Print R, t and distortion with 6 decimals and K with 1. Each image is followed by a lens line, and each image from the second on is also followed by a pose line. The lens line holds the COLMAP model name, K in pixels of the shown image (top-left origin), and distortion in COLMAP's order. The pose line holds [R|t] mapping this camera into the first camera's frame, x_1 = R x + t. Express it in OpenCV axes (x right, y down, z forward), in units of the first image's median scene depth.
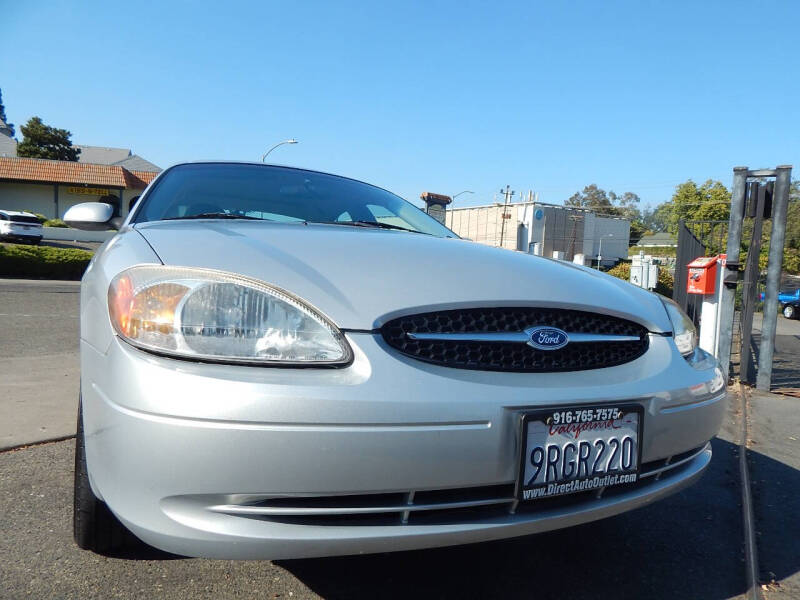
lens RADIAL K [[547.2, 0, 404.8], [0, 547.2, 297.5], [0, 0, 1]] dist [0.025686, -0.001844]
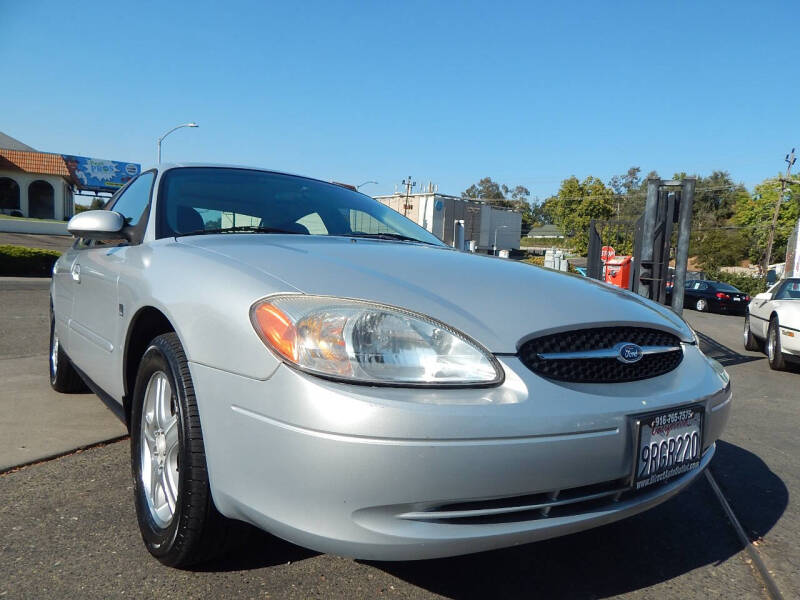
lens RADIAL K [[547.2, 0, 404.8], [0, 547.2, 297.5], [0, 0, 1]] dist [0.025686, -0.001844]
pose [[0.983827, -0.011521, 0.178749, -0.334475], [0.008076, 0.999768, 0.019990, -0.056849], [-0.178938, -0.018223, 0.983692, -0.065311]]
